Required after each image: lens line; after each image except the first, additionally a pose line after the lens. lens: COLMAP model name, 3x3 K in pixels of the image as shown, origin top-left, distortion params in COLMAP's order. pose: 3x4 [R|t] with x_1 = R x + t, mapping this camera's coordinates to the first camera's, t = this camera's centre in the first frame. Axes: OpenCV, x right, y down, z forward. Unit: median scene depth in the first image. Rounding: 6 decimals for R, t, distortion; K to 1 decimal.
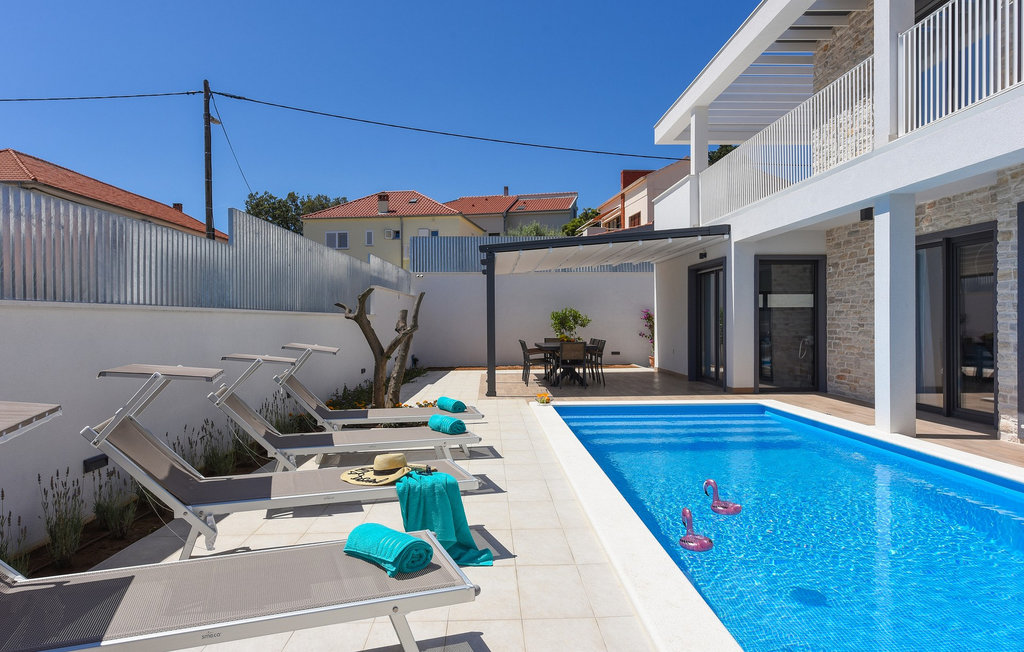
lens RADIAL K [[643.7, 0, 512.0], [0, 643.7, 326.0], [0, 0, 1]] dist [0.020422, 0.000588]
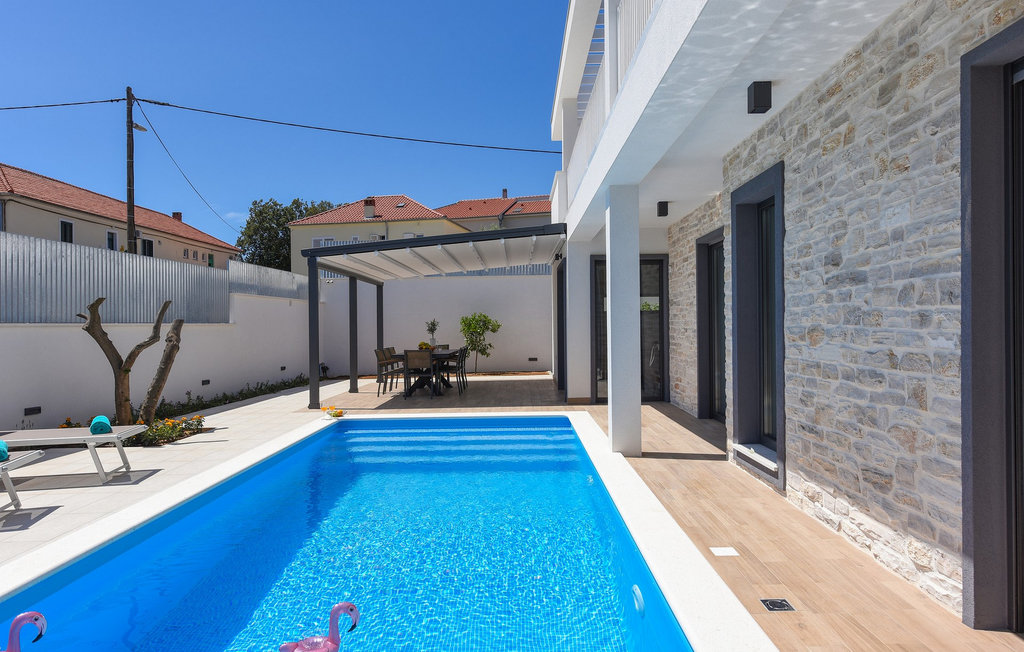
lens RADIAL K [[643.7, 0, 512.0], [0, 643.7, 326.0], [0, 0, 1]] dist [0.020422, 0.000588]
pose [[0.998871, -0.010516, -0.046320, 0.157803], [0.010299, 0.999935, -0.004930, -0.002235], [0.046369, 0.004448, 0.998914, 0.034557]]
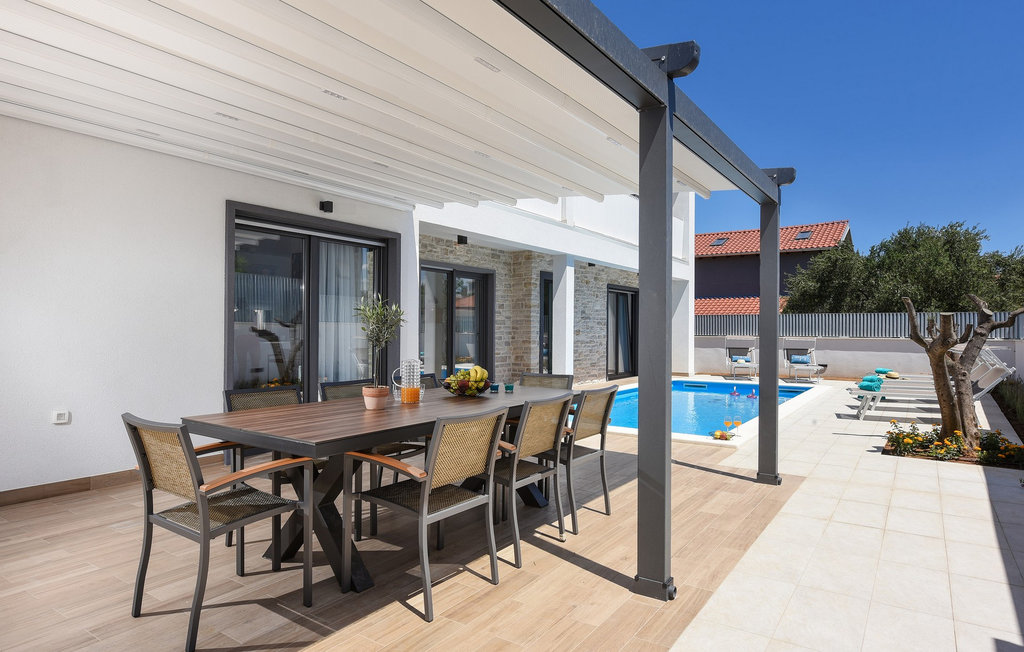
lens RADIAL K [[639.5, 0, 505.2], [0, 639.5, 319.8], [0, 0, 1]] dist [0.020883, 0.000074]
pose [[-0.815246, 0.002953, 0.579107, -0.085384], [-0.005281, 0.999907, -0.012534, -0.004029], [-0.579090, -0.013277, -0.815155, 0.822551]]
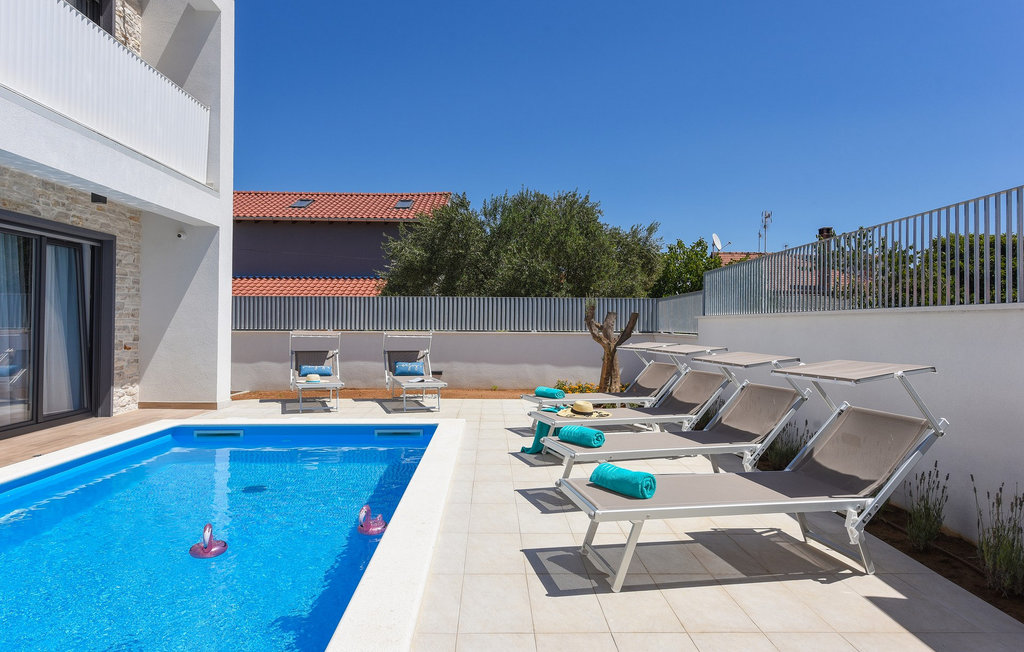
lens RADIAL K [[639.5, 0, 505.2], [0, 639.5, 319.8], [0, 0, 1]] dist [0.020883, 0.000074]
pose [[-0.999909, -0.005631, 0.012272, -0.004248], [-0.005641, 0.999984, -0.000781, -0.004106], [-0.012267, -0.000850, -0.999924, 0.460300]]
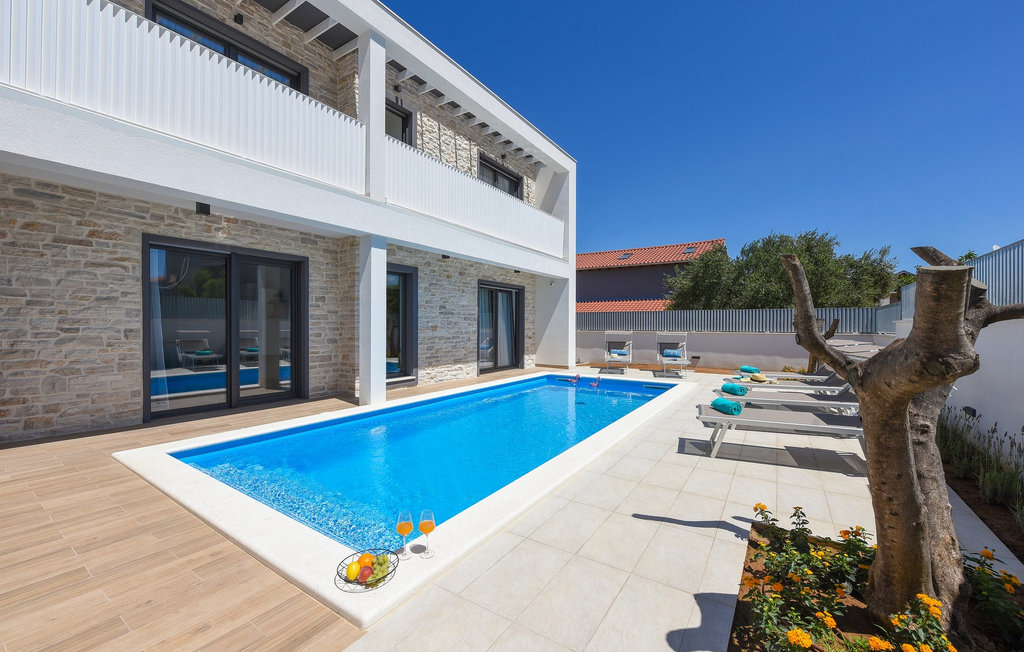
lens RADIAL K [[408.9, 0, 512.0], [0, 408.9, 326.0], [0, 0, 1]] dist [-0.017837, -0.000111]
pose [[-0.813565, -0.005941, 0.581444, -0.061486], [-0.003778, 0.999981, 0.004931, -0.003932], [-0.581462, 0.001815, -0.813571, 0.521039]]
